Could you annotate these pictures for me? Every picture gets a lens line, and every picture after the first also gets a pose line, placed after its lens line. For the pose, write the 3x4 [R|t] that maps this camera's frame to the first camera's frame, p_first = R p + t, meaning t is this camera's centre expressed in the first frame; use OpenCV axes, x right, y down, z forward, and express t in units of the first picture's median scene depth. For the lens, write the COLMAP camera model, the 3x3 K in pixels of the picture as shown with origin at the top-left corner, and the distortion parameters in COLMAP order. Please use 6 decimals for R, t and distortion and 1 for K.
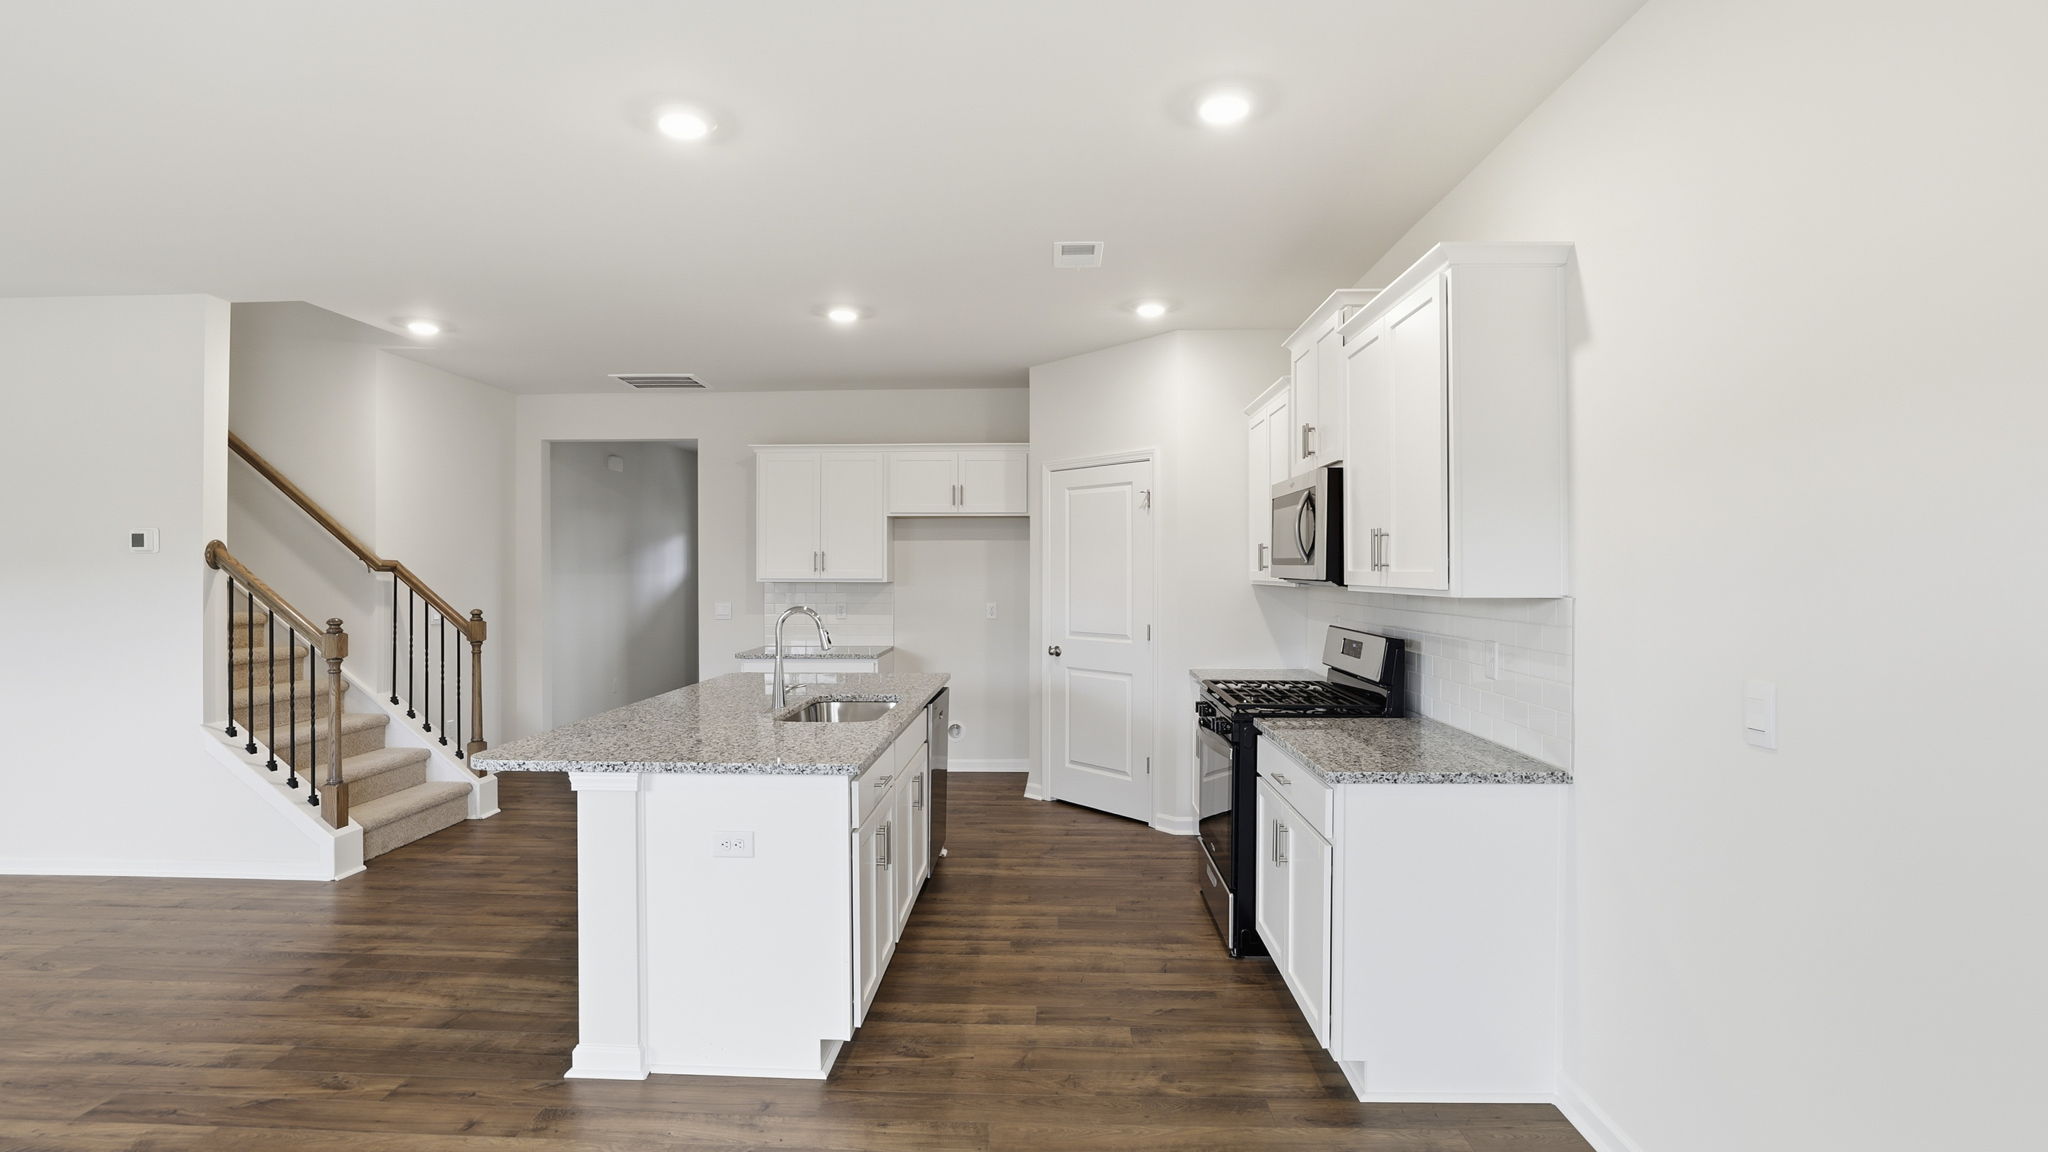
lens RADIAL K [[931.2, 0, 1023.1], [0, 931.2, 581.6], [0, 0, 1]] dist [-0.004154, 0.002776]
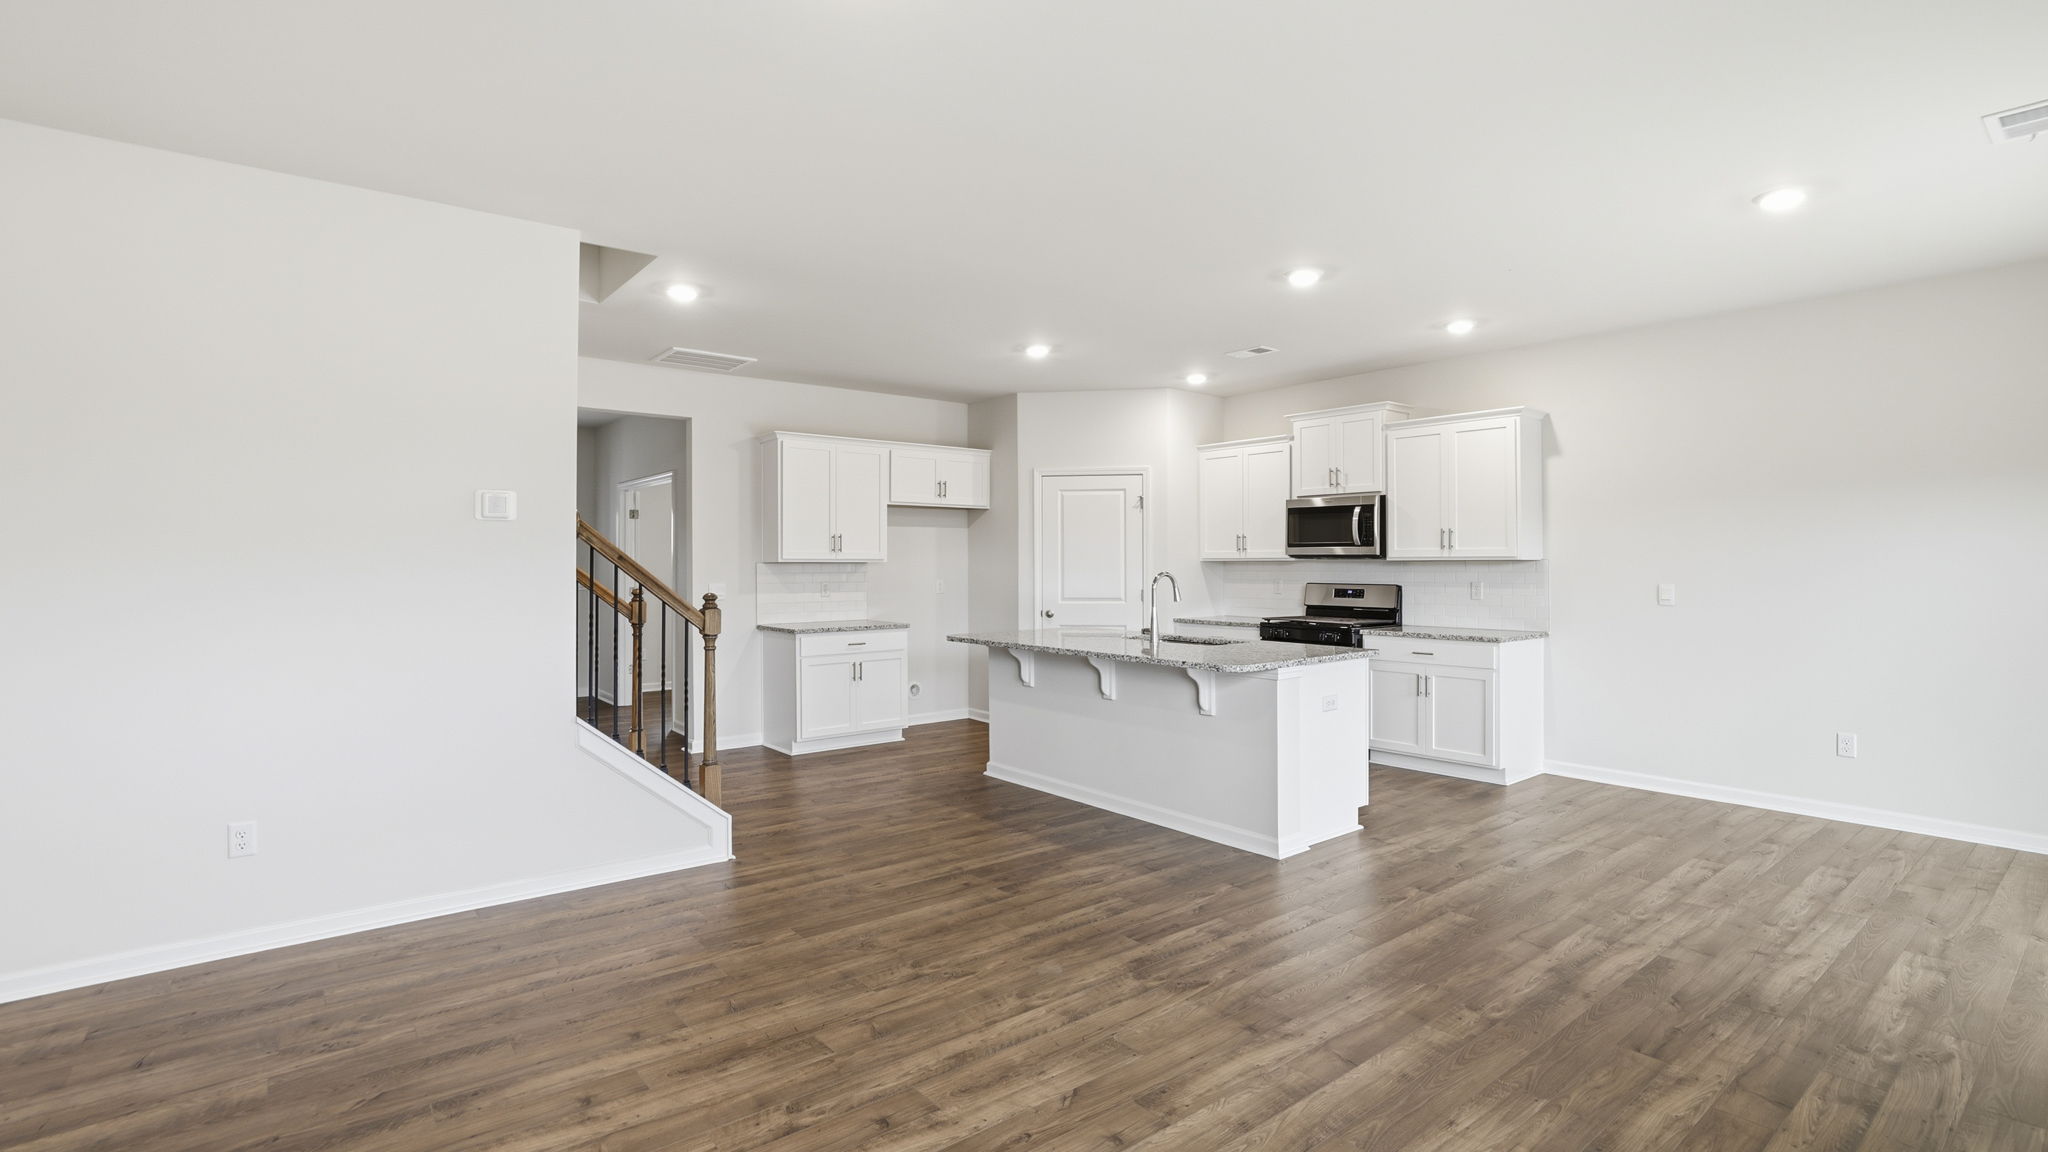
lens RADIAL K [[931.2, 0, 1028.3], [0, 931.2, 561.5], [0, 0, 1]] dist [-0.004154, 0.002776]
pose [[0.751749, -0.001065, 0.659448, -1.173688], [0.009641, 0.999910, -0.009375, 0.018496], [-0.659379, 0.013405, 0.751691, 0.048394]]
